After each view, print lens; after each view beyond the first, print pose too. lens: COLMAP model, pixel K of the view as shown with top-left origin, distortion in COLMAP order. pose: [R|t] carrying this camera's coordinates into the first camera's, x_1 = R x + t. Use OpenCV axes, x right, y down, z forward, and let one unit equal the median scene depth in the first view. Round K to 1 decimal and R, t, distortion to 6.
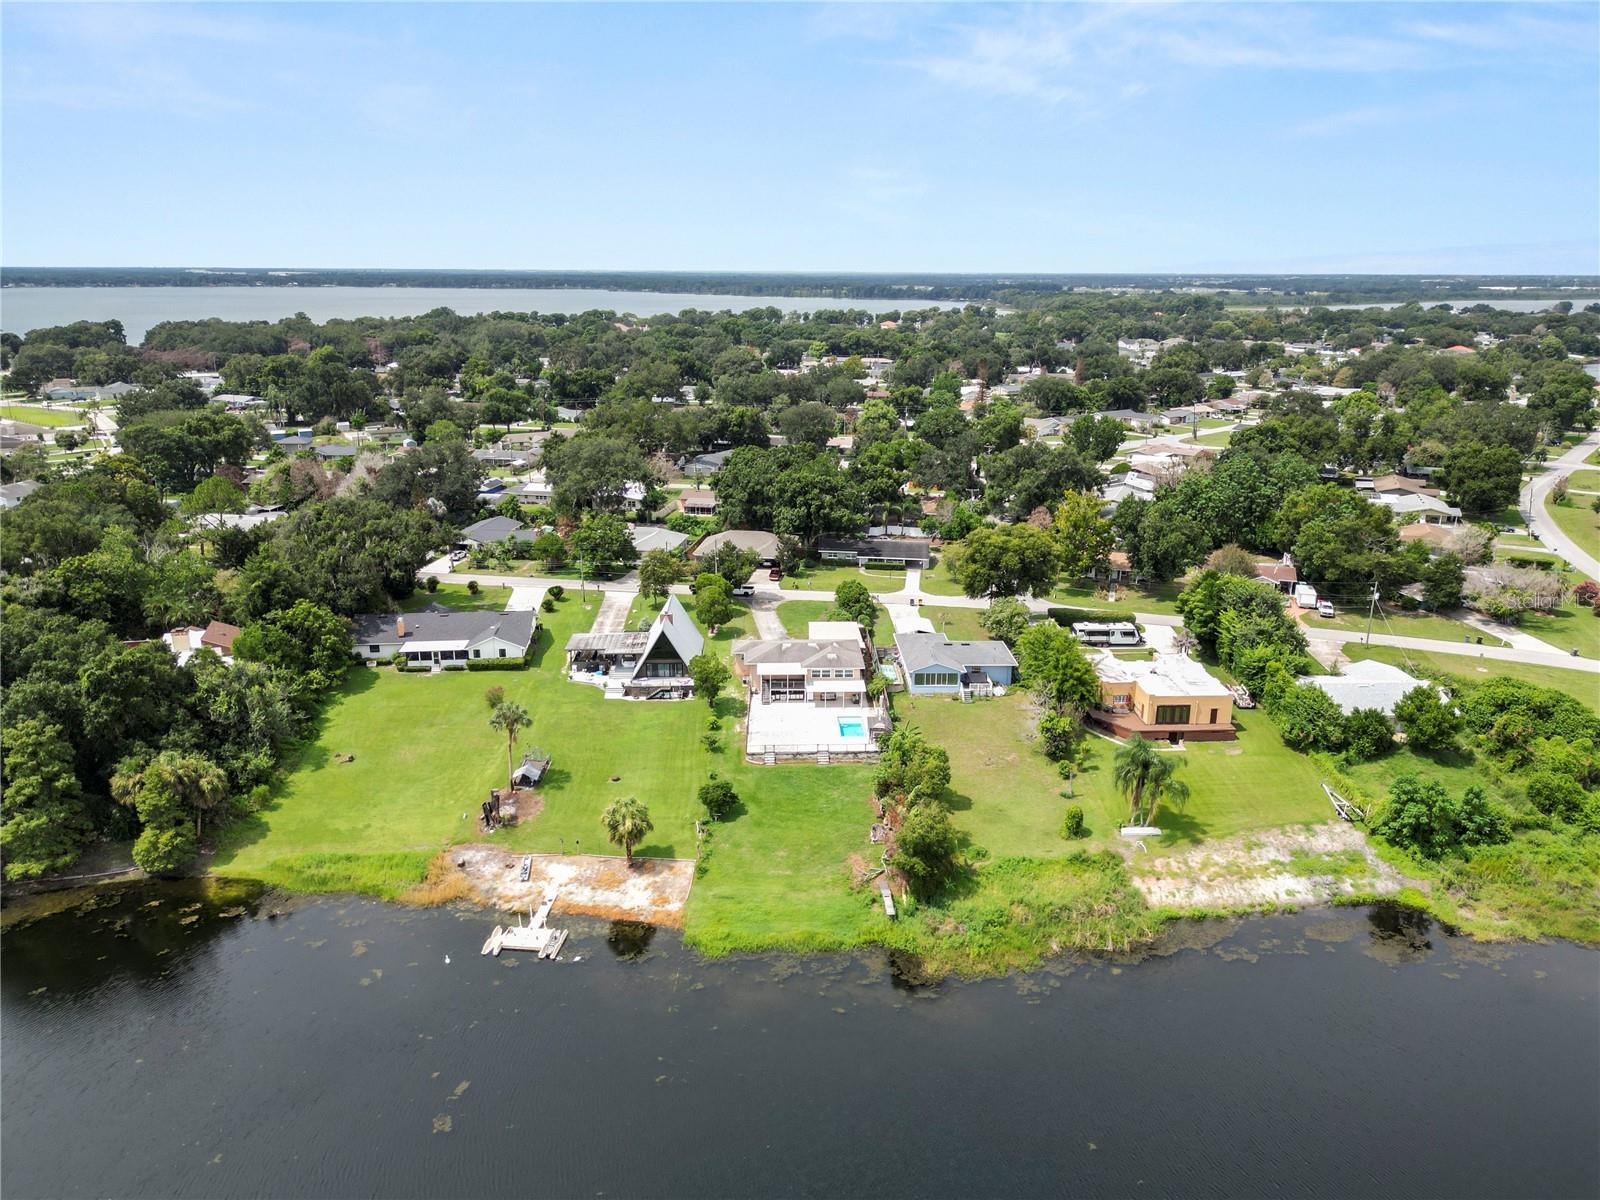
lens RADIAL K [[1127.6, 0, 800.0], [0, 1127.6, 600.0], [0, 0, 1]] dist [0.111361, -0.195759]
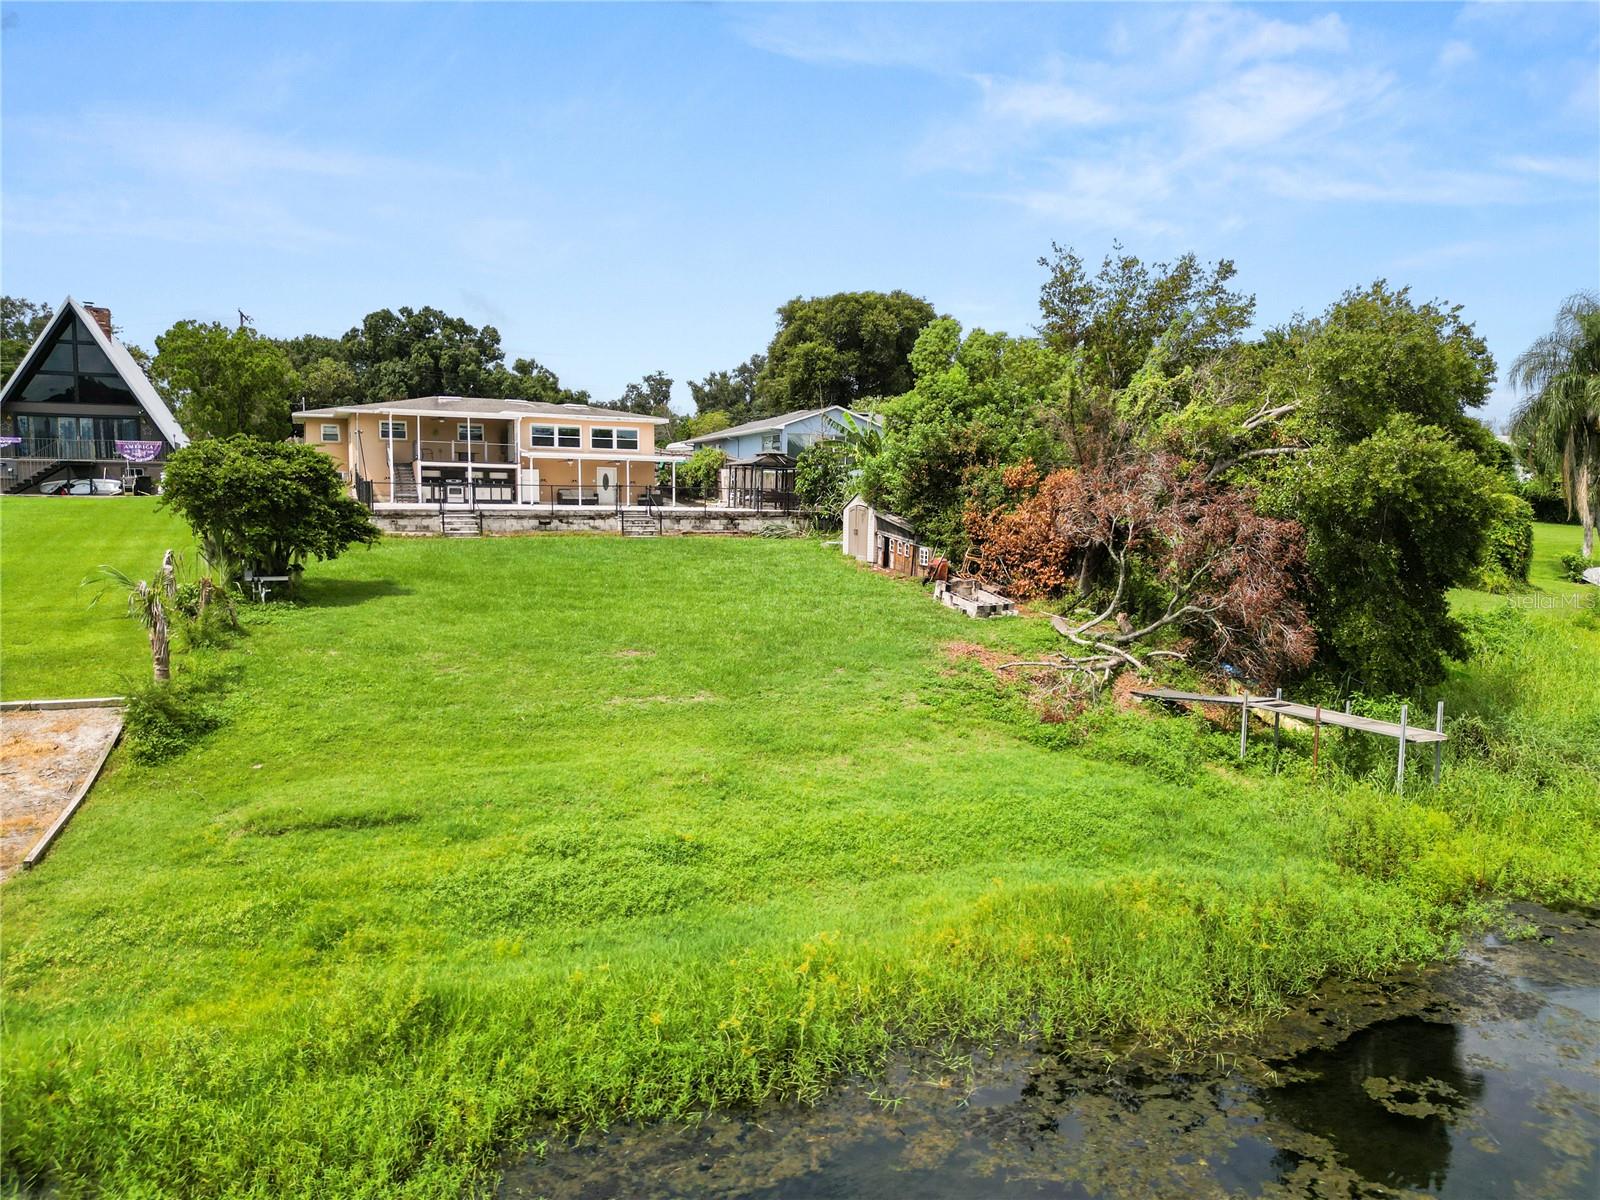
lens RADIAL K [[1118.8, 0, 803.0], [0, 1118.8, 604.0], [0, 0, 1]] dist [0.093002, -0.114291]
pose [[0.925995, -0.027949, 0.376499, -0.062151], [0.102823, 0.978227, -0.180275, 0.249906], [-0.363263, 0.205647, 0.908707, 0.790111]]
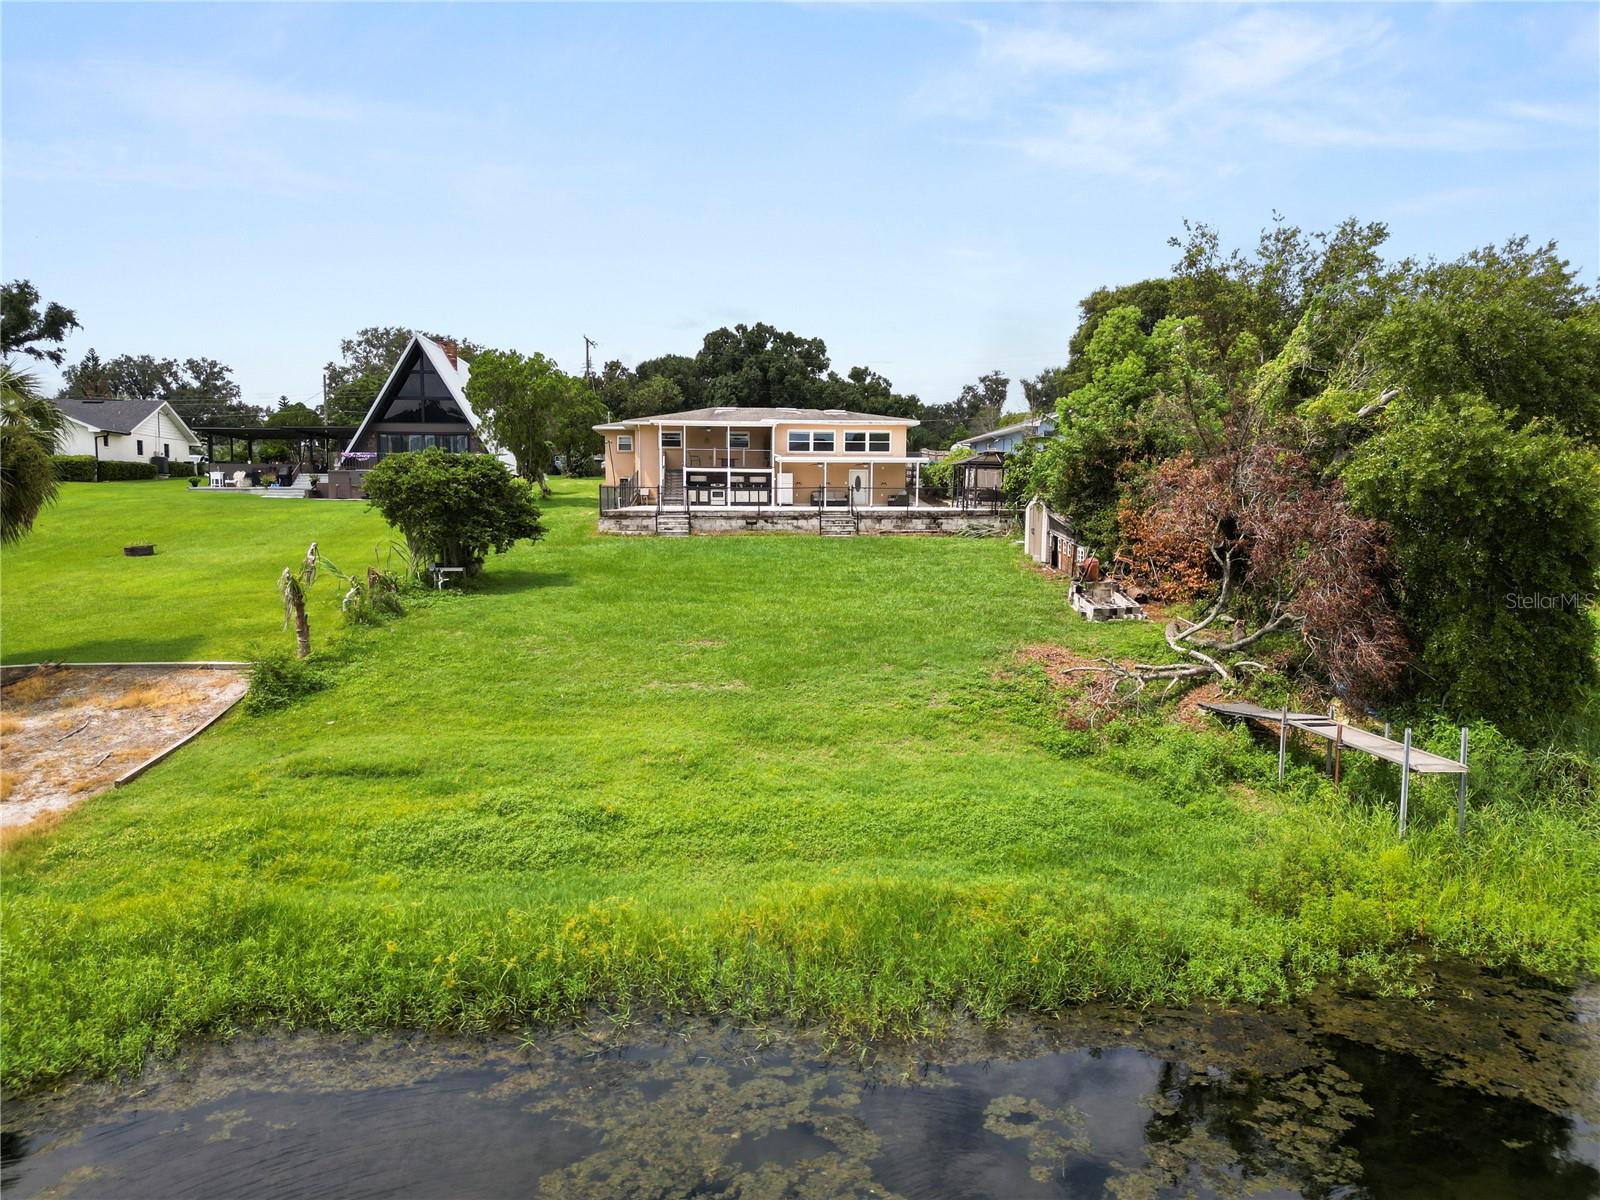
lens RADIAL K [[1113.3, 0, 805.9], [0, 1113.3, 624.4], [0, 0, 1]] dist [0.085772, -0.113547]
pose [[0.998300, -0.005453, 0.058022, -0.008635], [0.016015, 0.982953, -0.183160, 0.255080], [-0.056034, 0.183778, 0.981369, 0.774080]]
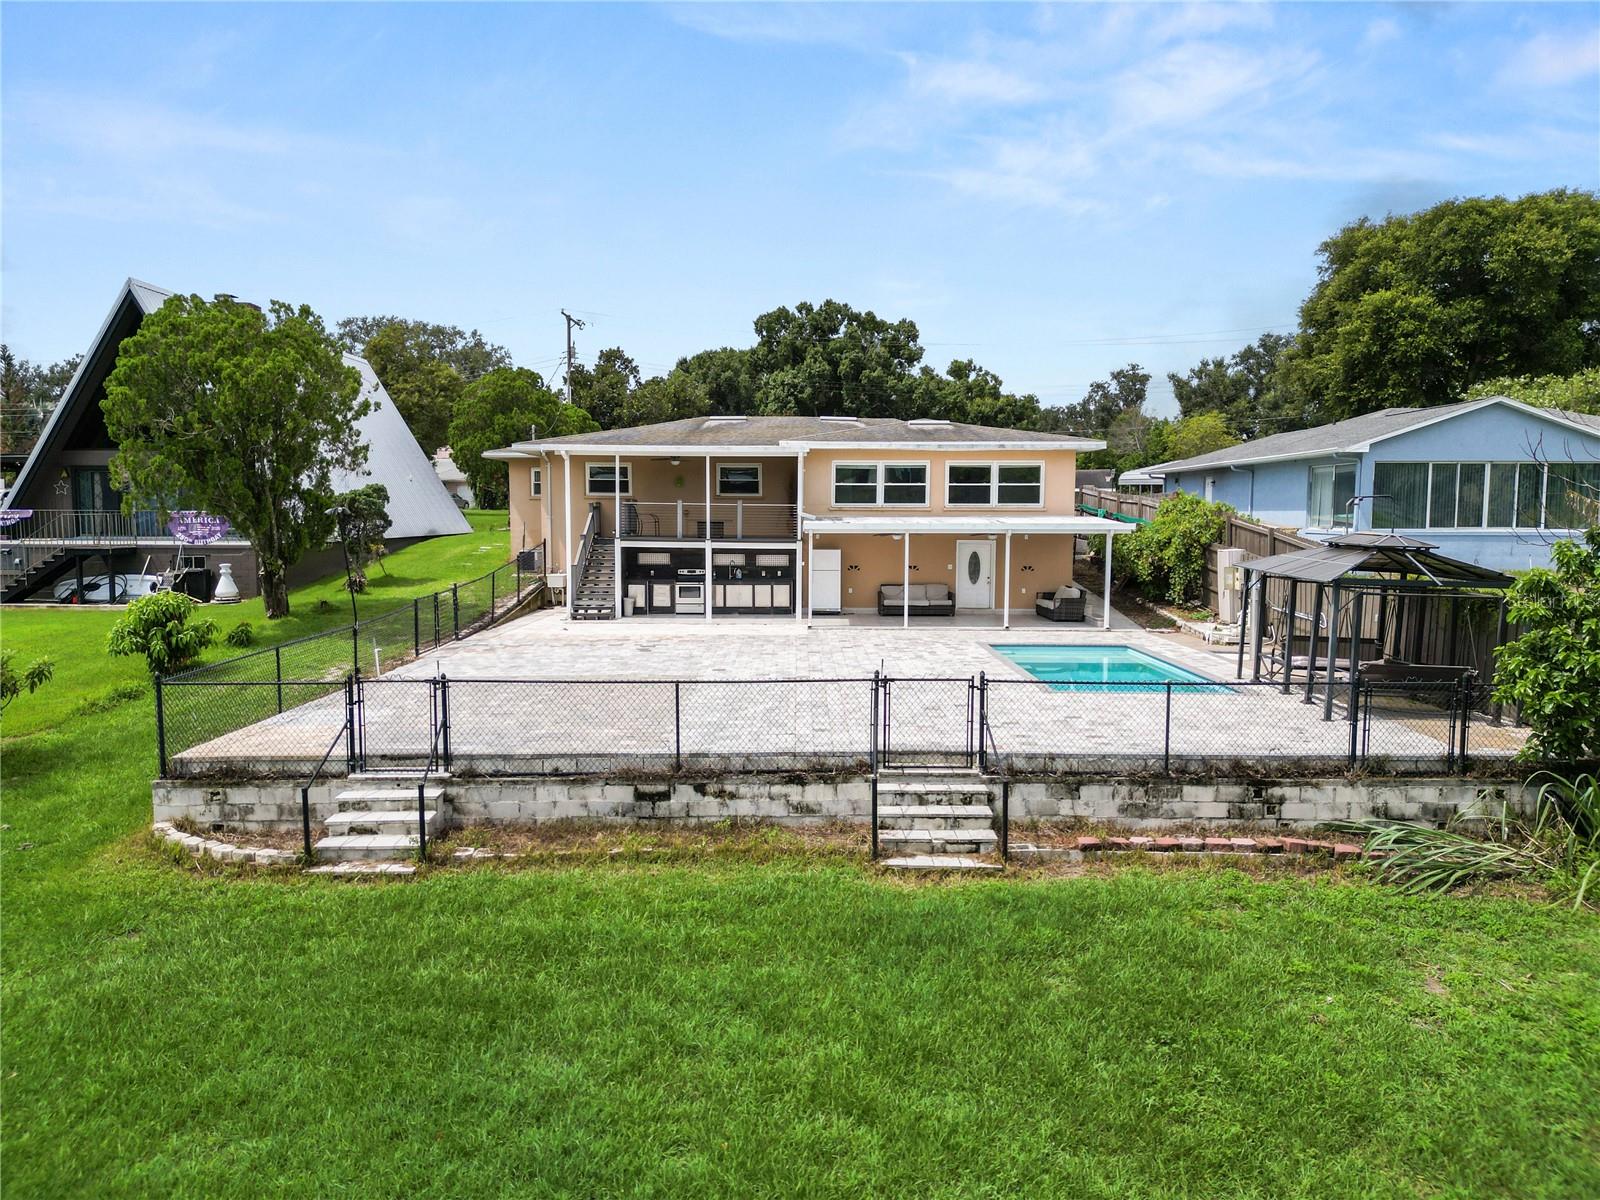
lens RADIAL K [[1120.6, 0, 802.6], [0, 1120.6, 601.9], [0, 0, 1]] dist [0.099857, -0.111267]
pose [[0.999625, 0.004593, -0.027009, 0.012941], [-0.010074, 0.978403, -0.206463, 0.159854], [0.025478, 0.206657, 0.978082, 1.011233]]
